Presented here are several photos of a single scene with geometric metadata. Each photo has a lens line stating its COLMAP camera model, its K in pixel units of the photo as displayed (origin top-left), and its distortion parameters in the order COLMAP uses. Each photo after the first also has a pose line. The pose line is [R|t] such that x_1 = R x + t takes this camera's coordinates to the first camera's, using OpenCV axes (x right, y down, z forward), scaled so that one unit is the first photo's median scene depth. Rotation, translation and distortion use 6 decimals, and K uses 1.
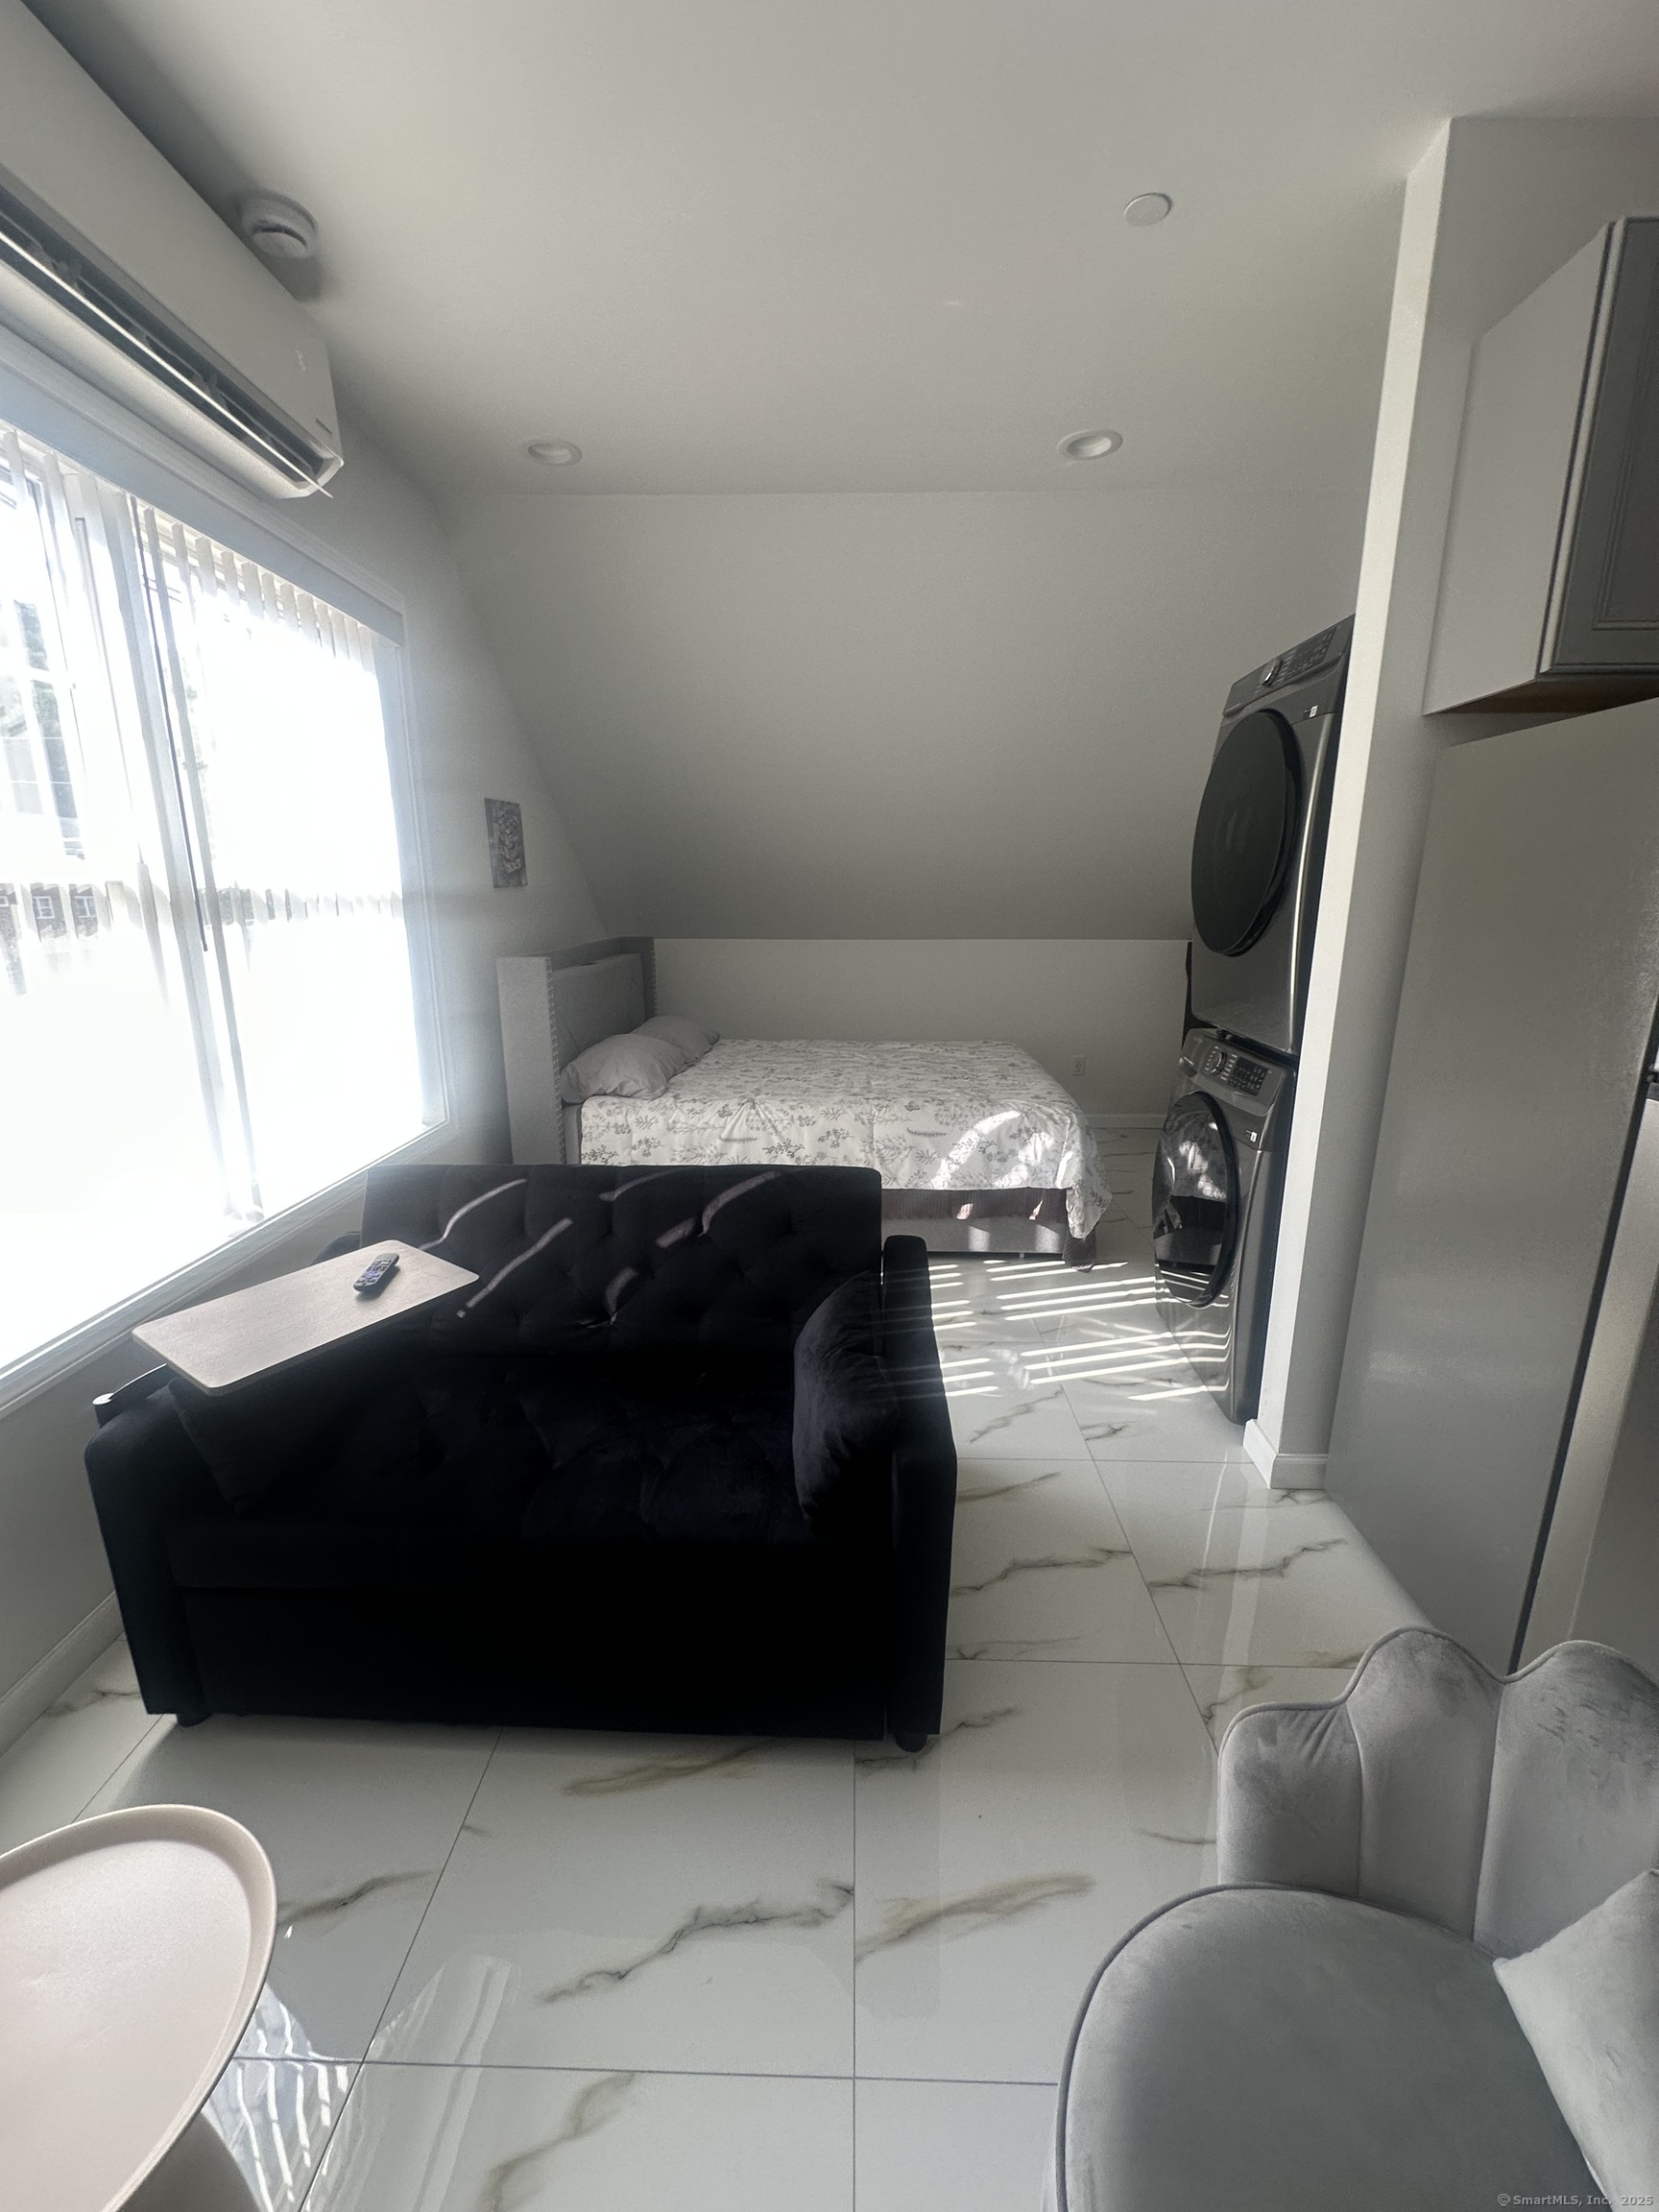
lens RADIAL K [[876.7, 0, 829.5], [0, 876.7, 1106.0], [0, 0, 1]] dist [-0.001262, -0.000483]
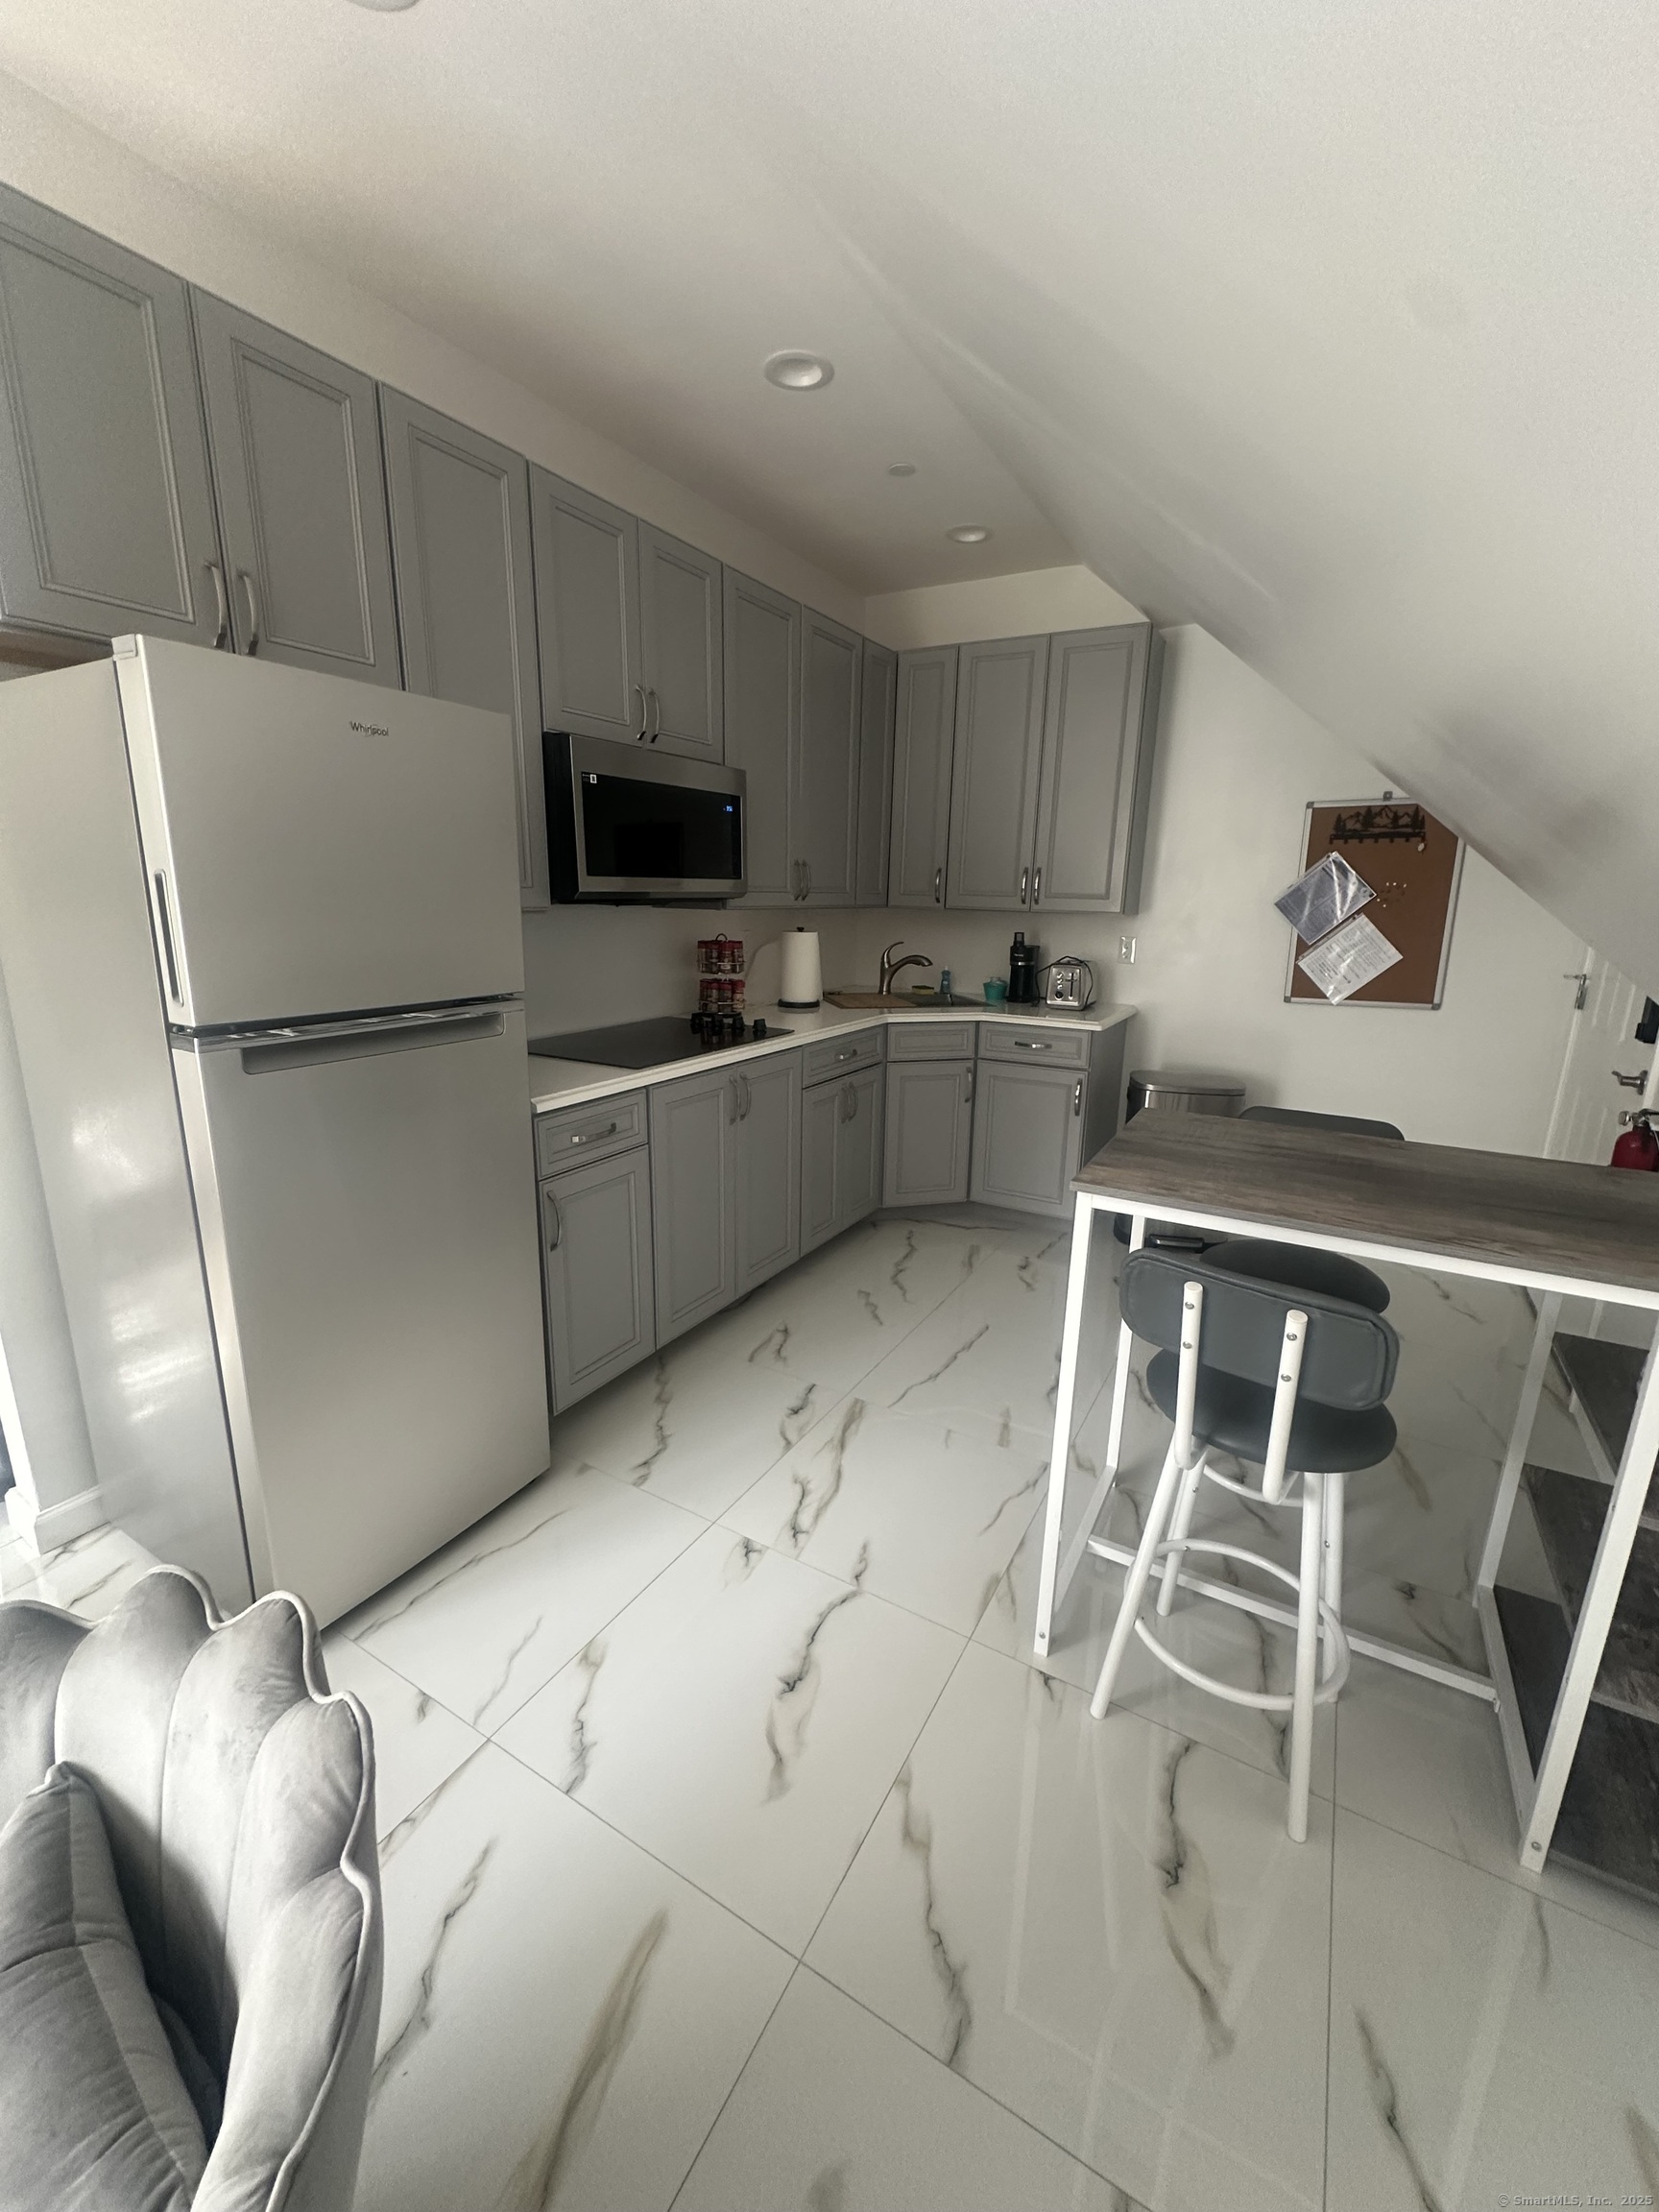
lens RADIAL K [[882.5, 0, 831.7], [0, 882.5, 1102.9], [0, 0, 1]] dist [-0.003579, 0.000960]
pose [[0.476981, -0.193083, 0.857443, 0.224323], [0.186136, 0.975634, 0.116154, 0.050971], [-0.858978, 0.104198, 0.501298, -0.140468]]
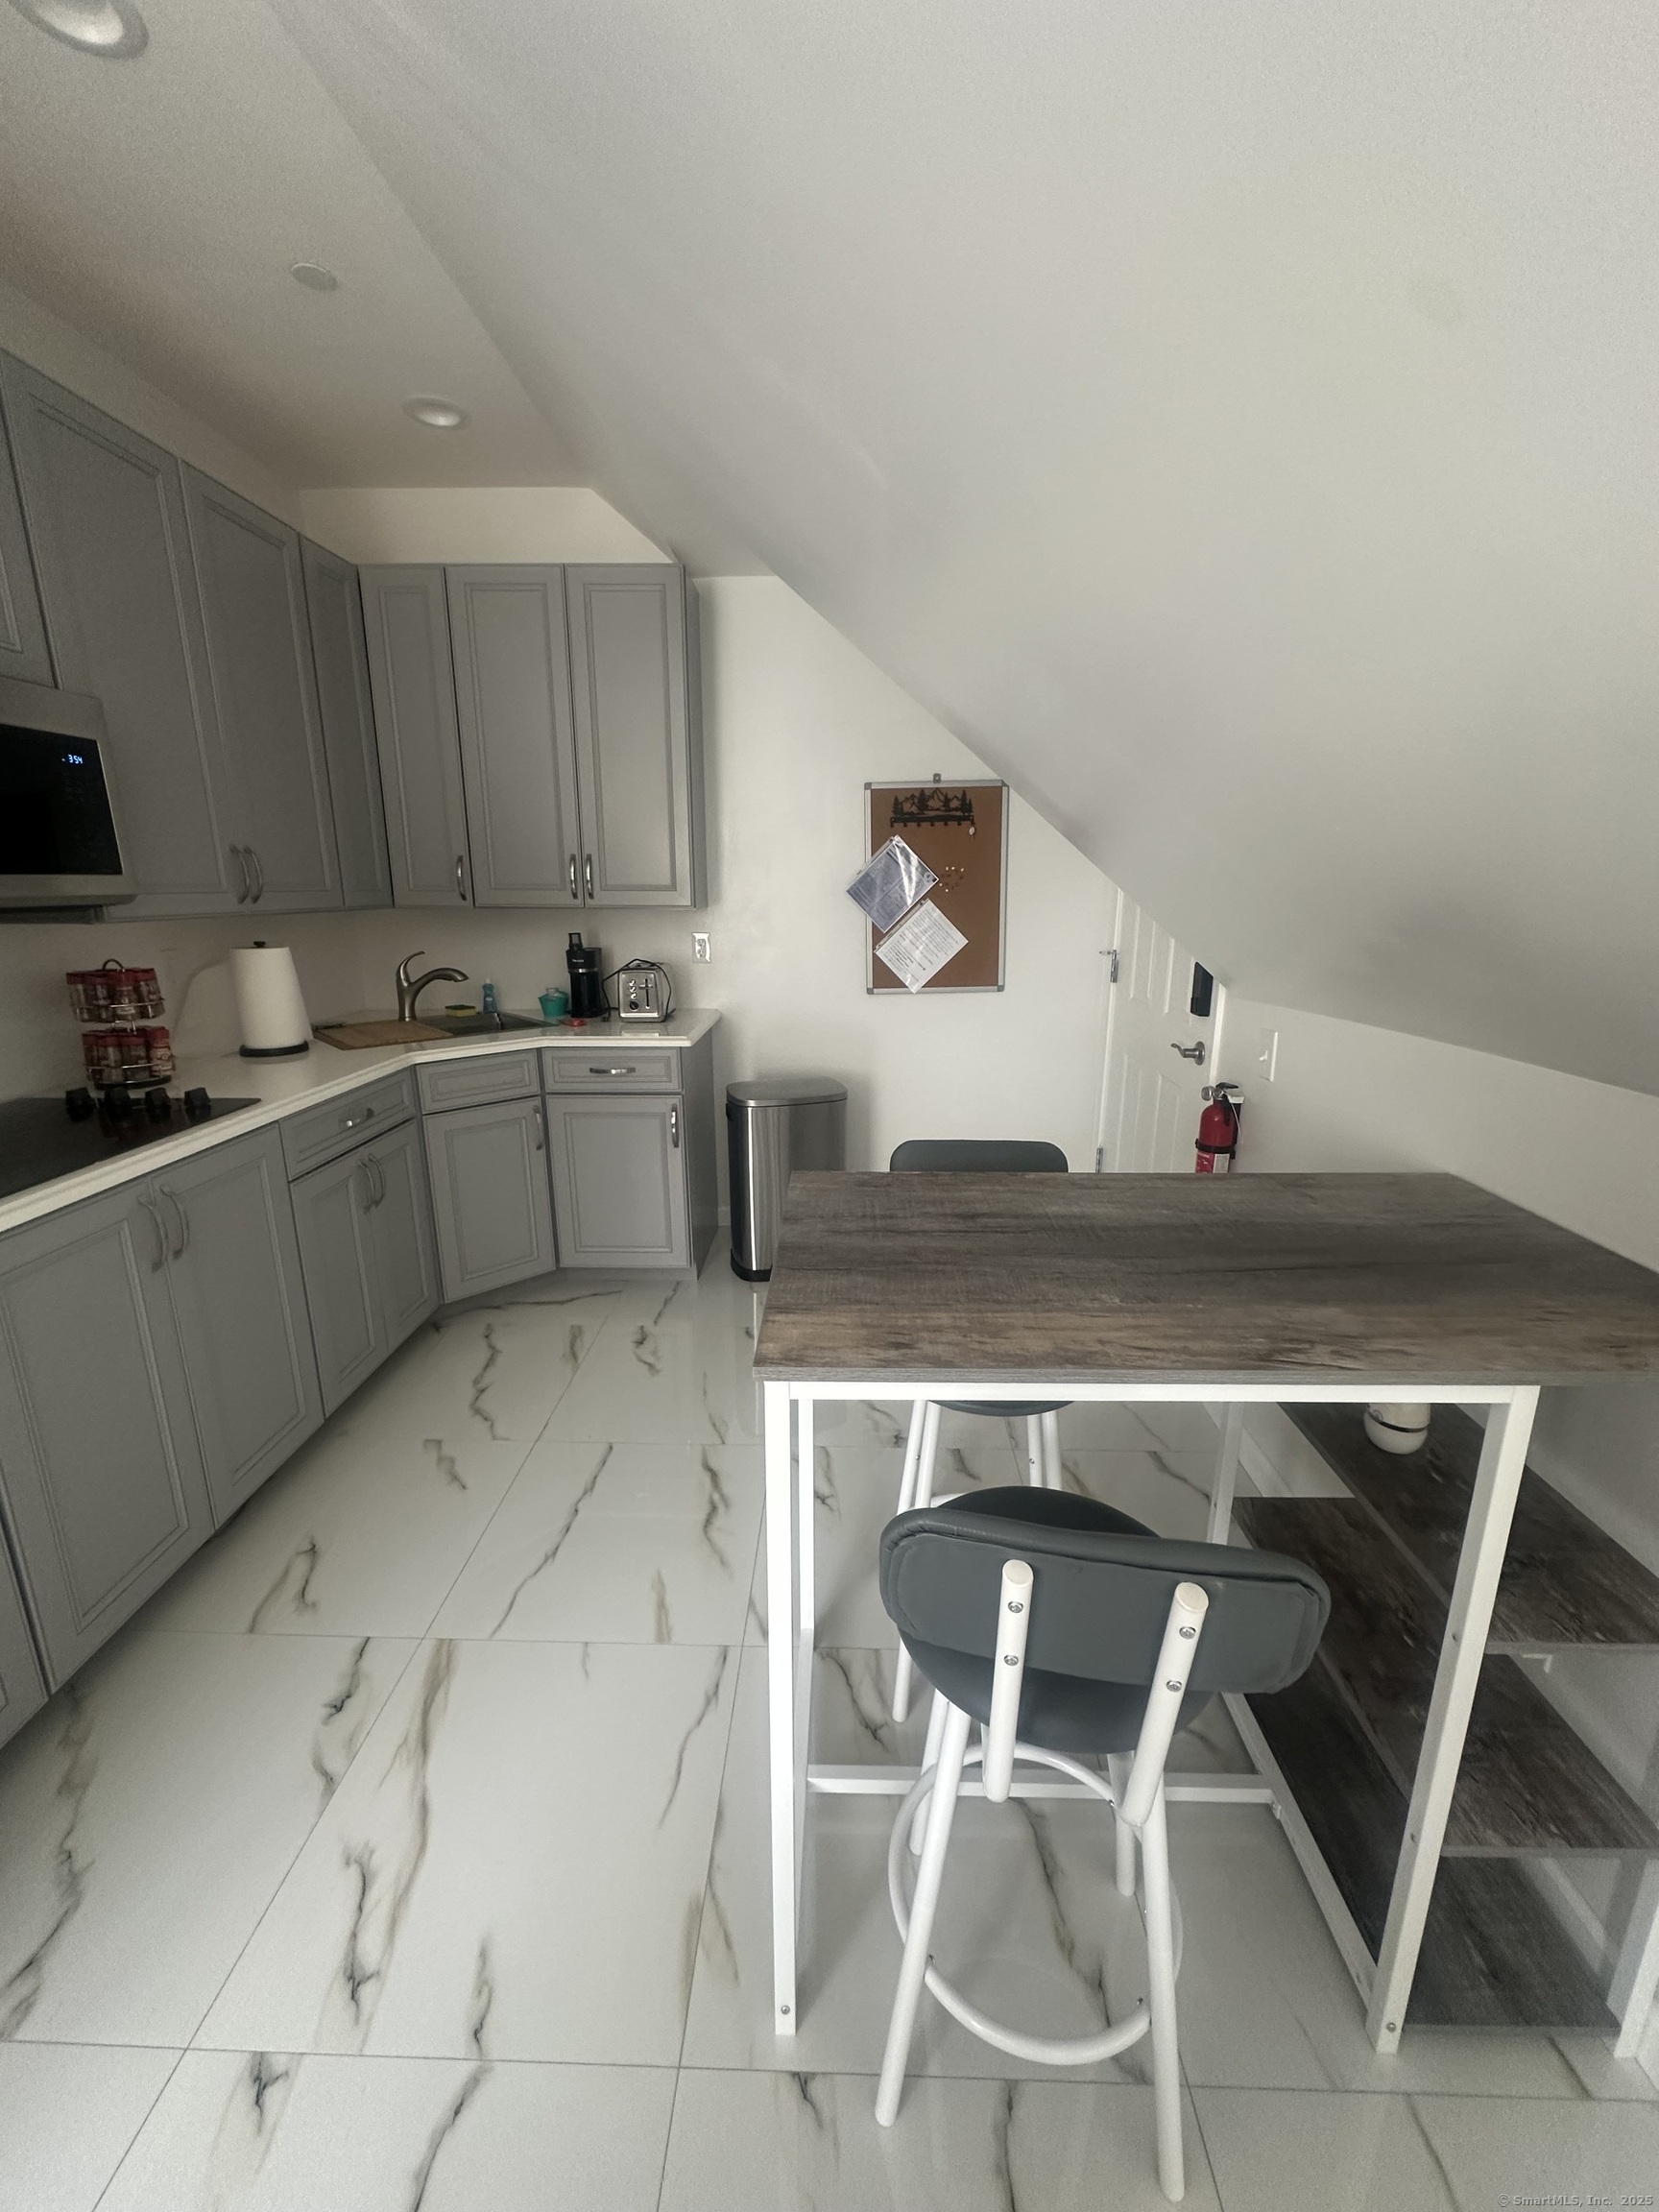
lens RADIAL K [[882.5, 0, 831.7], [0, 882.5, 1102.9], [0, 0, 1]] dist [-0.003579, 0.000960]
pose [[-0.000172, -0.236753, 0.971570, 0.516699], [0.236404, 0.944021, 0.230082, 0.021241], [-0.971655, 0.229723, 0.055807, -0.037407]]
